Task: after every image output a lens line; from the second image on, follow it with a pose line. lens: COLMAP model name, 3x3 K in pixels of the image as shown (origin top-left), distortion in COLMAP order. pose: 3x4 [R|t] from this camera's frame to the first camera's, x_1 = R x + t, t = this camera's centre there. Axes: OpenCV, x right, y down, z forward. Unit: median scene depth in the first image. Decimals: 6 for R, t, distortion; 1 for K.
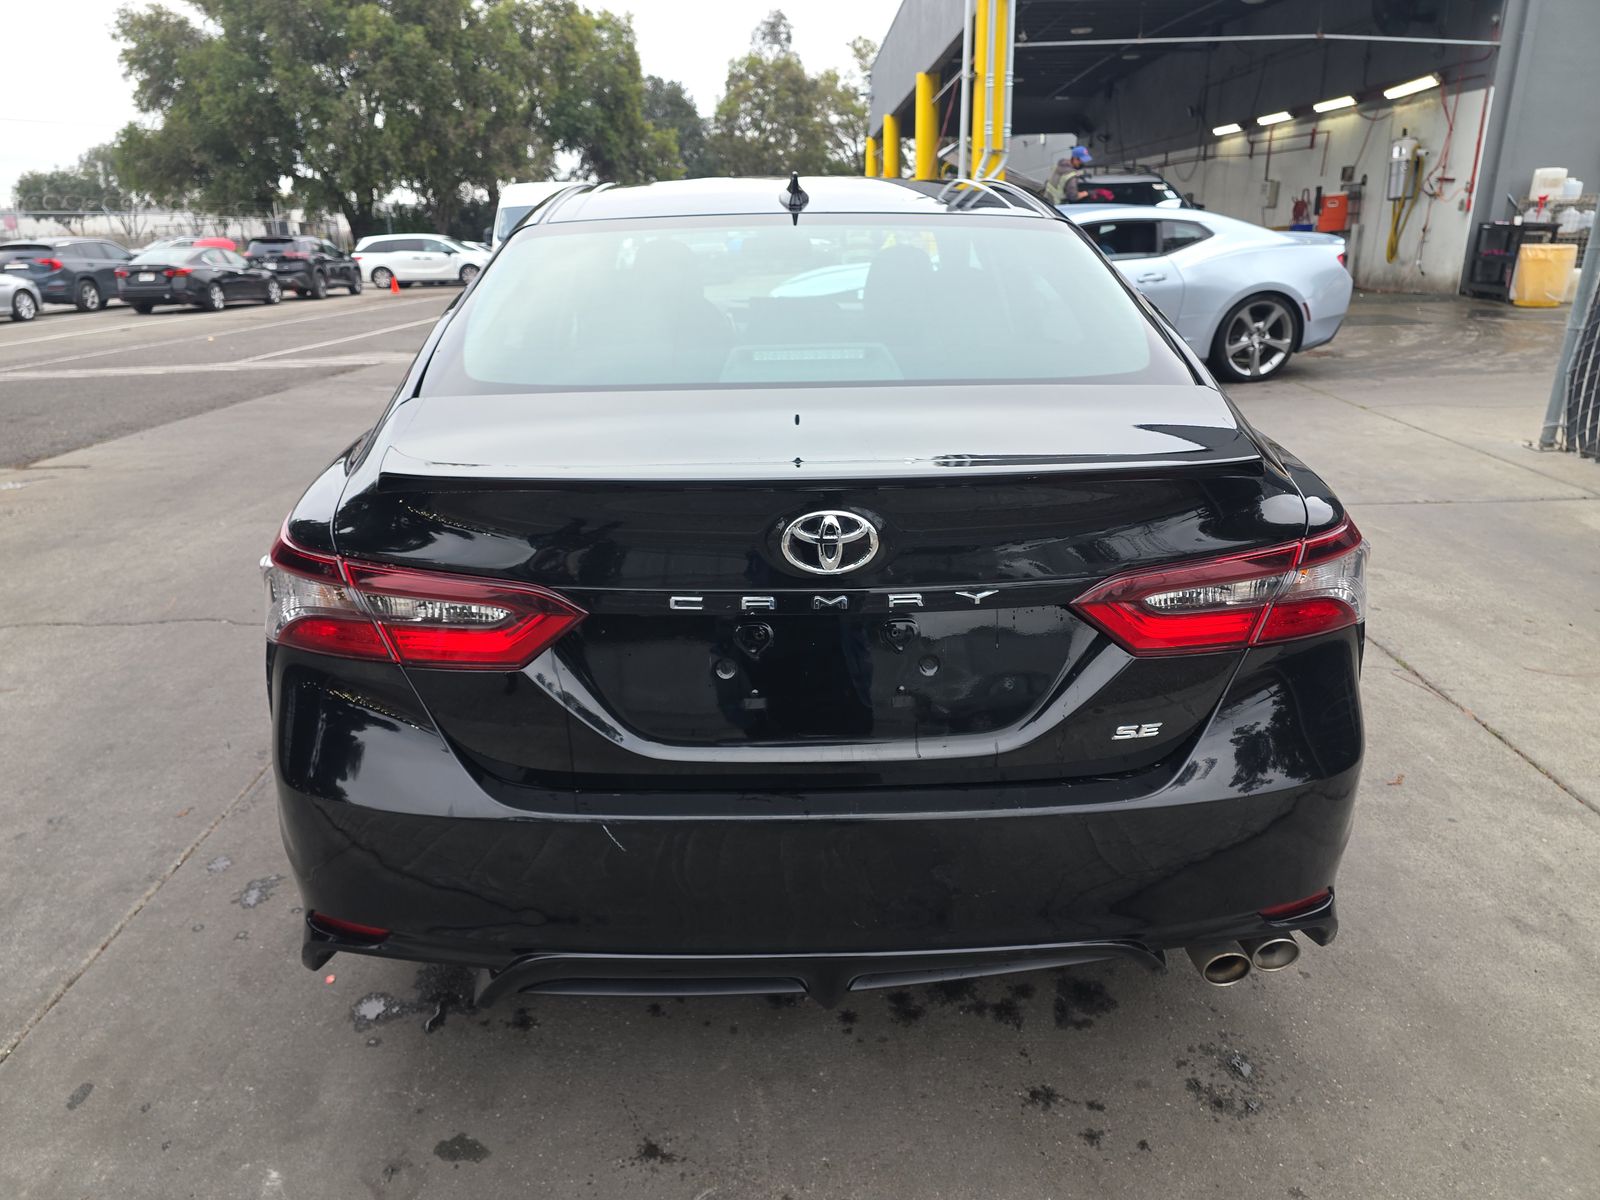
lens RADIAL K [[1073.3, 0, 800.0], [0, 1073.3, 600.0], [0, 0, 1]] dist [0.003972, -0.003953]
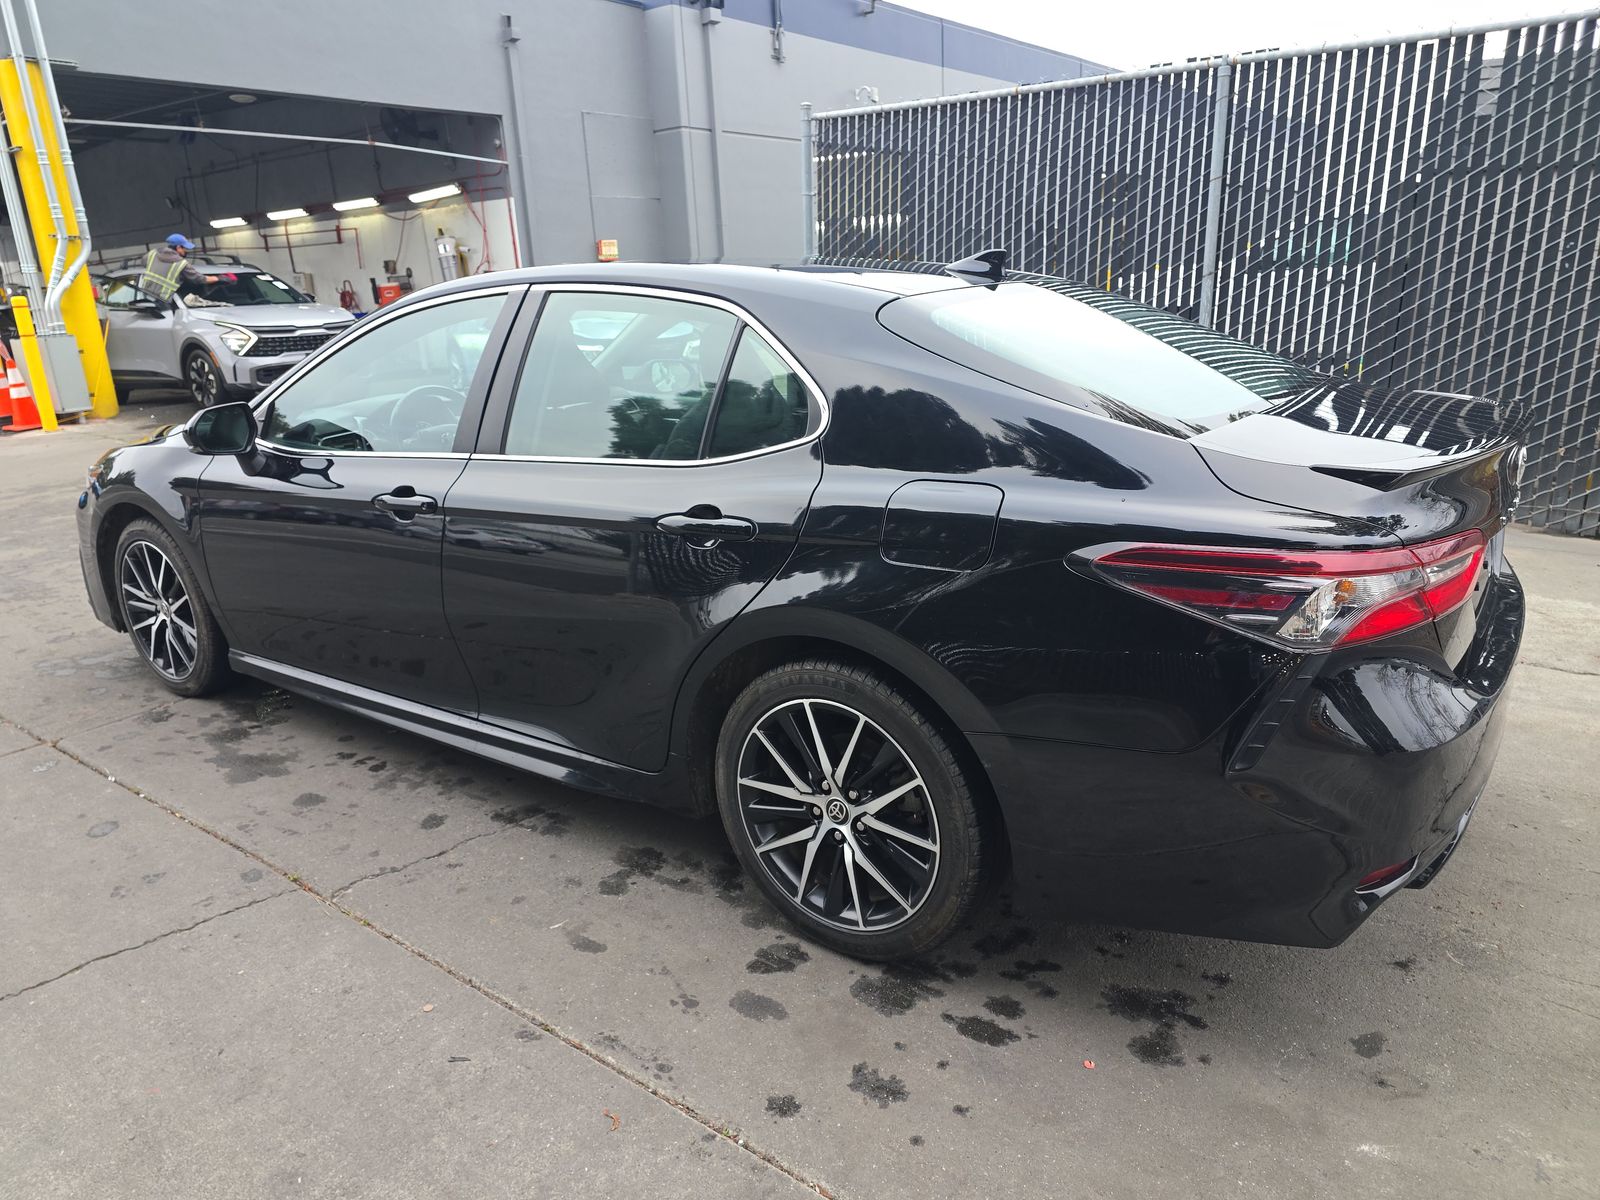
lens RADIAL K [[1057.6, 0, 800.0], [0, 1057.6, 600.0], [0, 0, 1]] dist [0.002679, -0.002750]
pose [[0.608059, -0.232709, 0.759020, -0.143185], [0.288054, 0.955591, 0.062212, -0.021314], [-0.739790, 0.180810, 0.648088, 0.059097]]
